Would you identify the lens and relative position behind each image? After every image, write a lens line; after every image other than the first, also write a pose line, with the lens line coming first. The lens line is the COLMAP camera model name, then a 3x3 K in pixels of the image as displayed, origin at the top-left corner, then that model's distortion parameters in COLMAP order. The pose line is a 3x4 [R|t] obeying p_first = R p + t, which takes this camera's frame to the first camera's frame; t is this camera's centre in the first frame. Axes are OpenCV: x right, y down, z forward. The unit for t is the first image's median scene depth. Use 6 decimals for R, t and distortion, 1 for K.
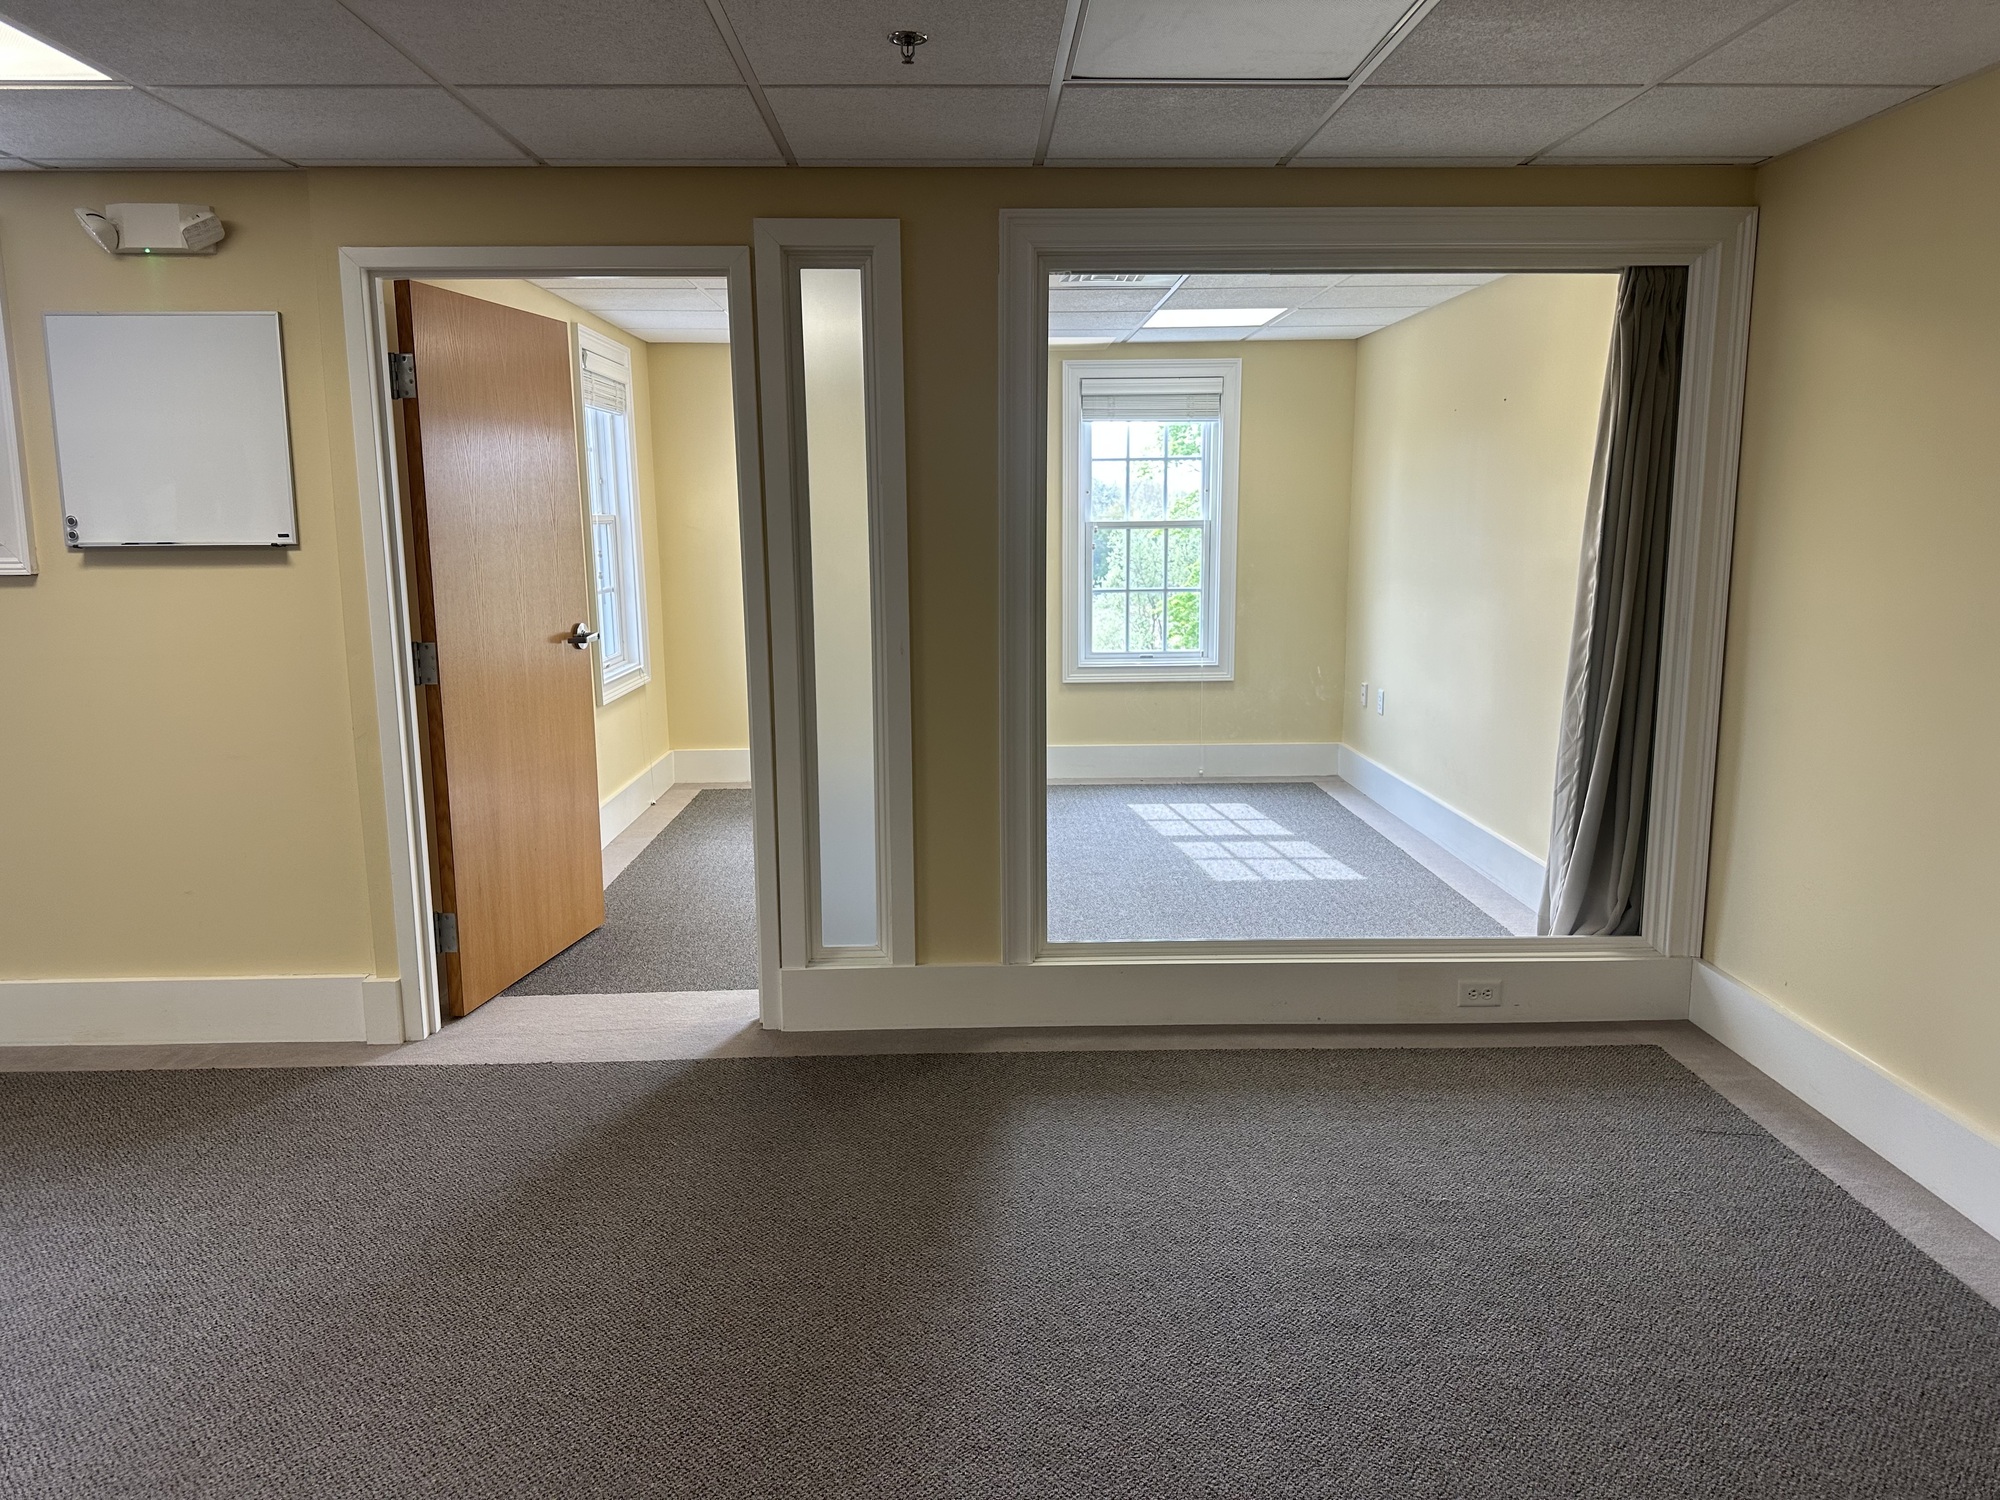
lens RADIAL K [[1396.6, 0, 1002.7], [0, 1396.6, 770.6], [0, 0, 1]] dist [0.013830, -0.034235]
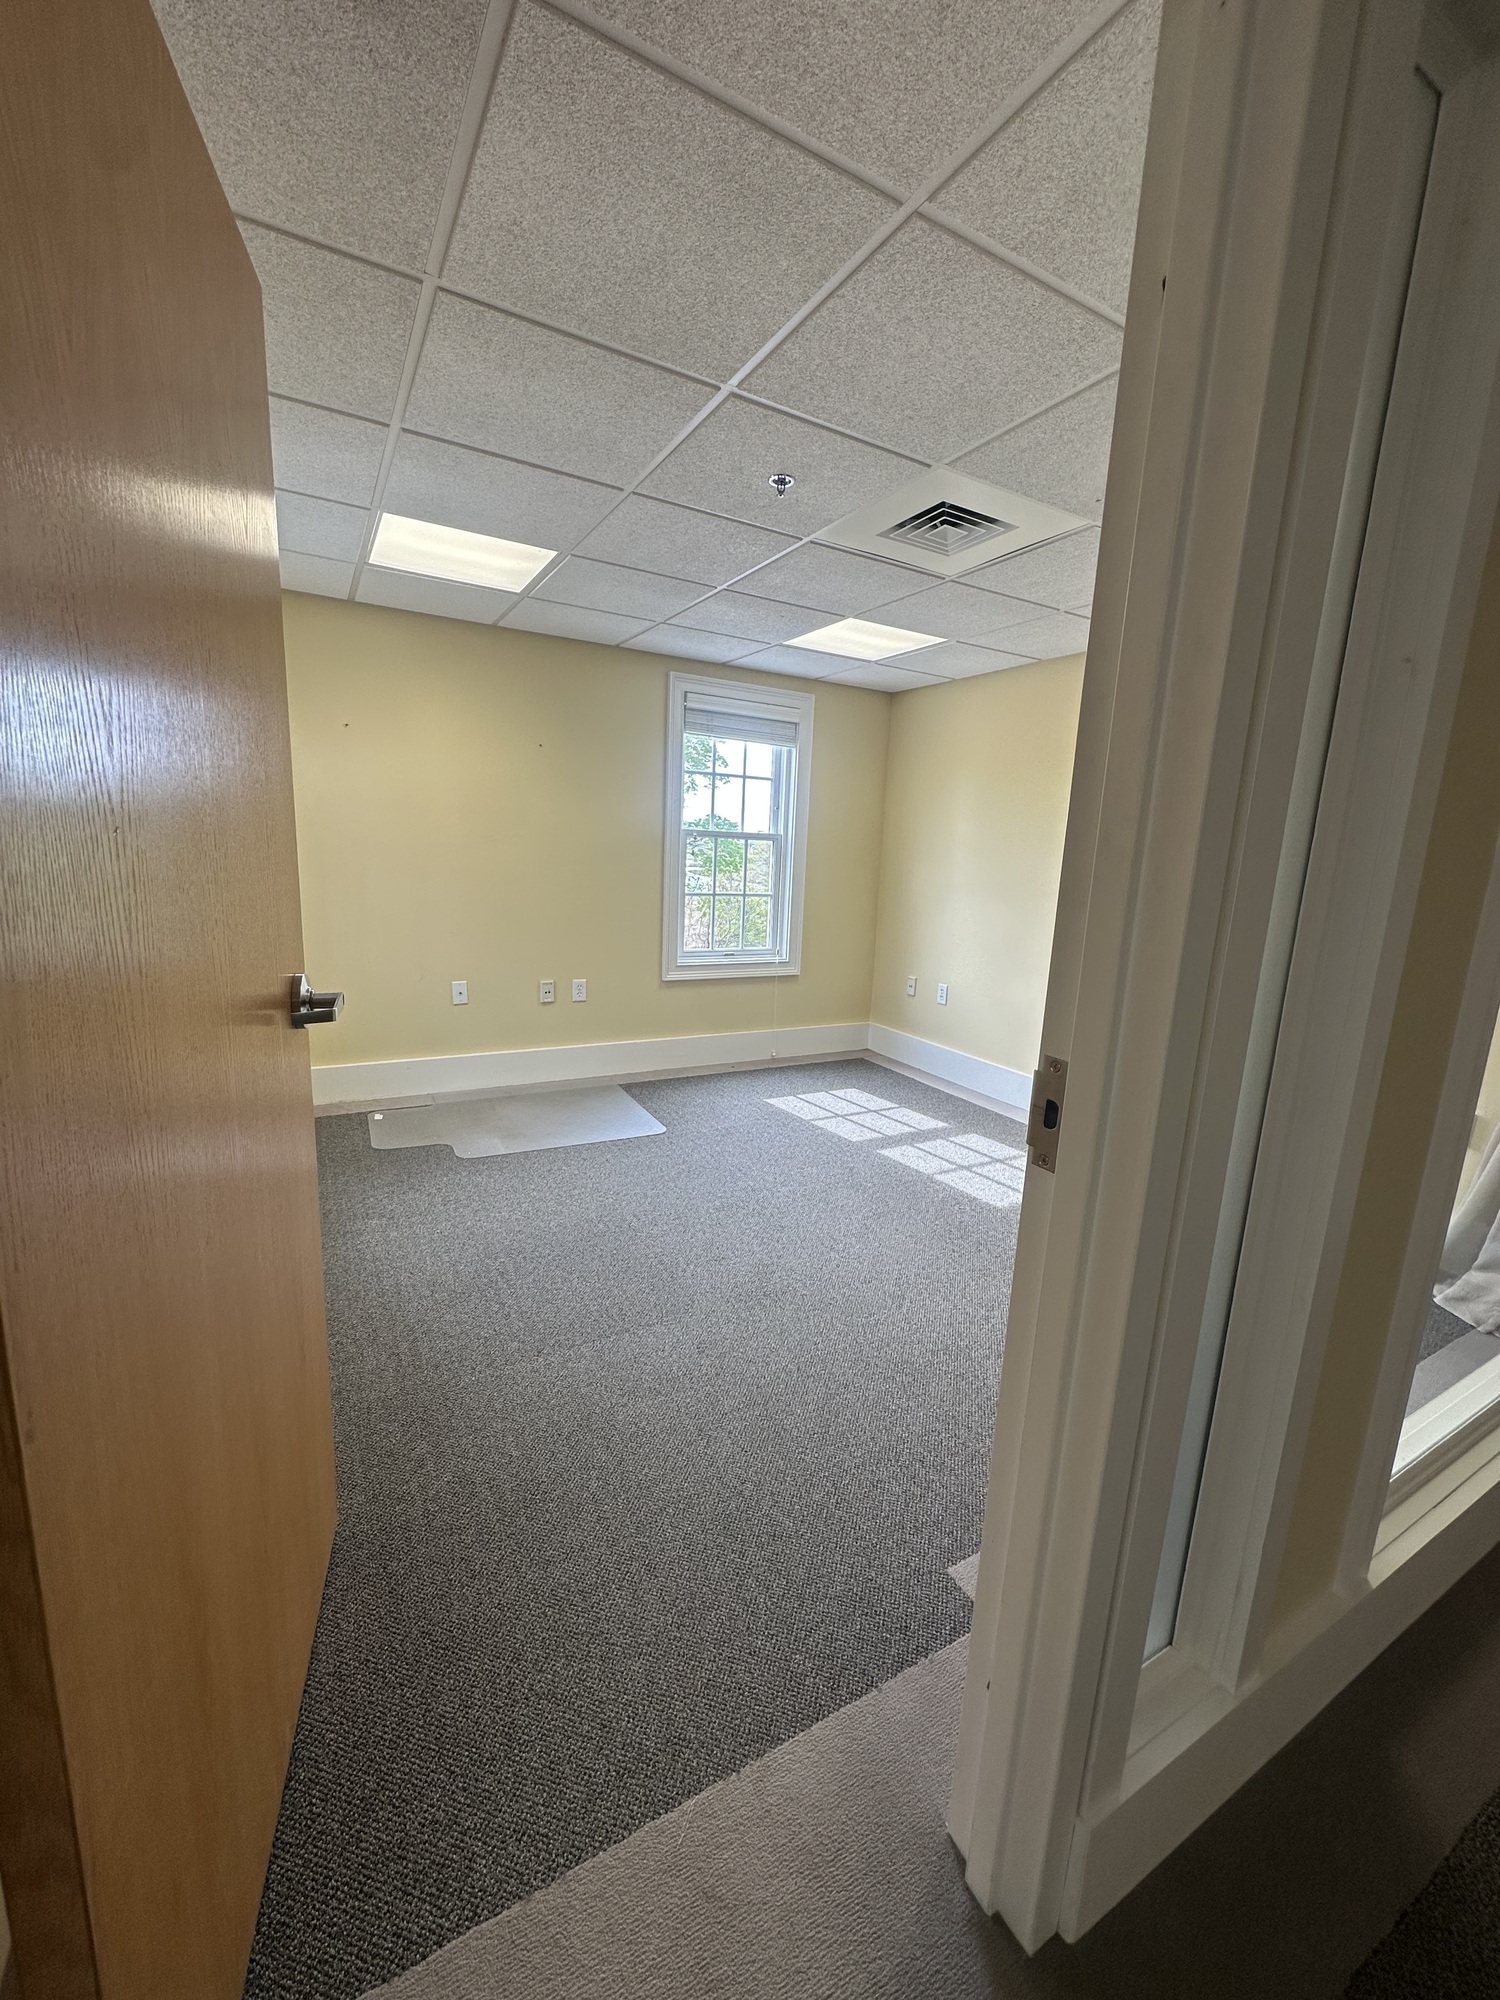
lens RADIAL K [[796.0, 0, 759.0], [0, 796.0, 1005.7], [0, 0, 1]] dist [-0.005780, -0.000489]
pose [[0.878845, -0.044050, 0.475069, -0.325468], [0.032353, 0.998939, 0.032774, -0.109986], [-0.476008, -0.013434, 0.879338, 0.772715]]
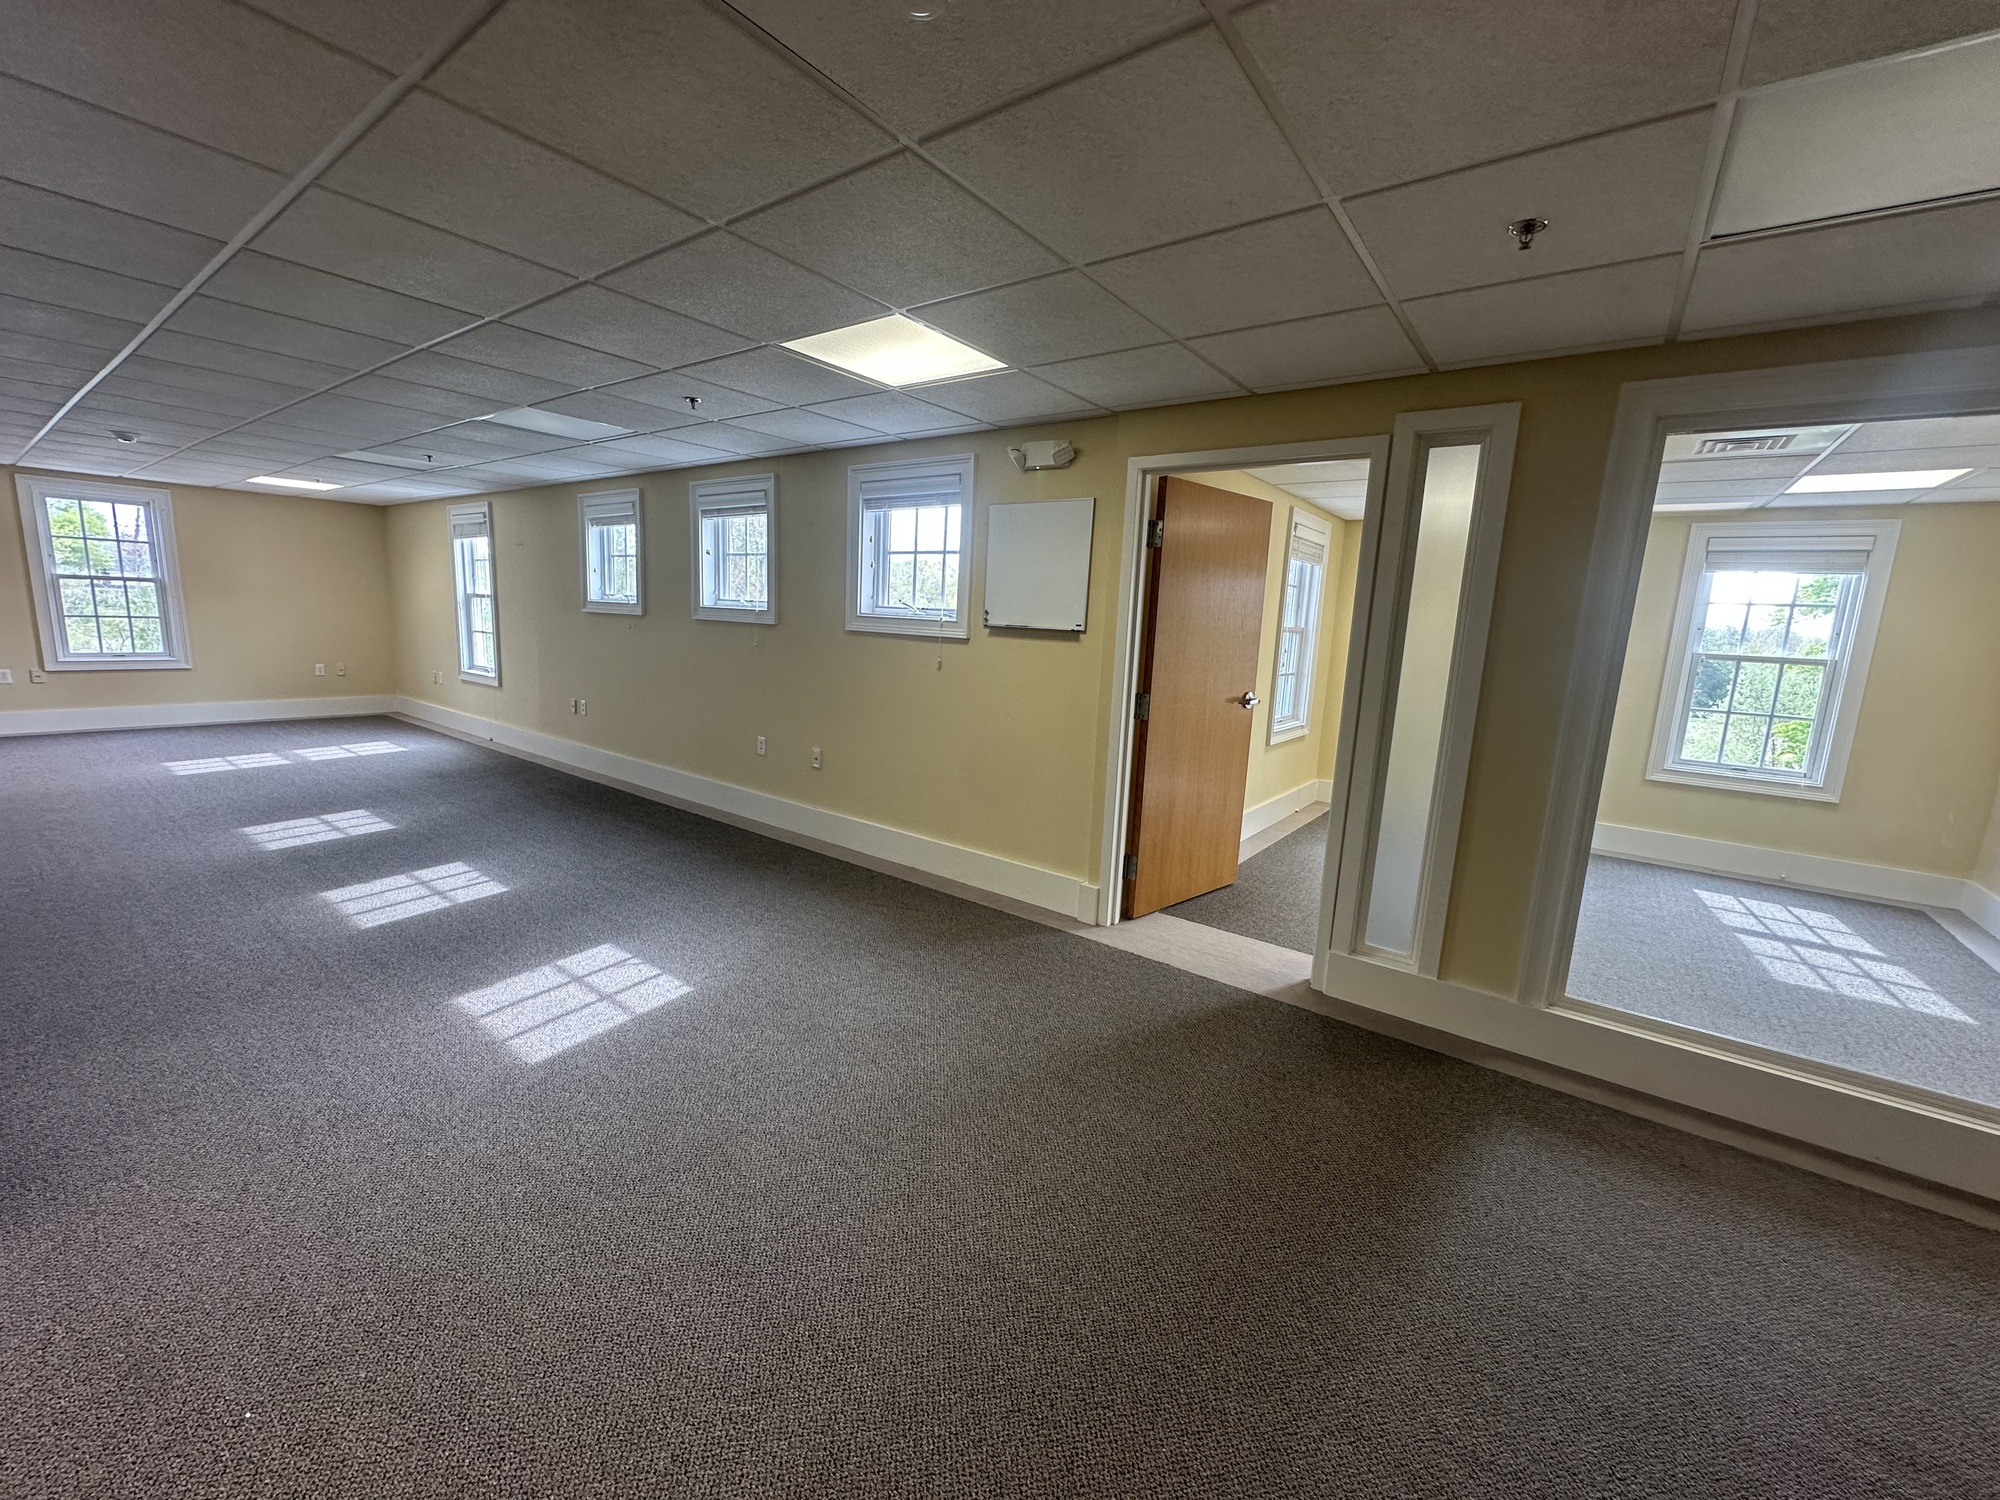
lens RADIAL K [[796.0, 0, 991.9], [0, 796.0, 754.2], [0, 0, 1]] dist [-0.005780, -0.000489]
pose [[0.776687, 0.149767, -0.611823, 0.033594], [-0.164929, 0.985788, 0.031937, -0.020044], [0.607911, 0.076102, 0.790350, 0.139077]]
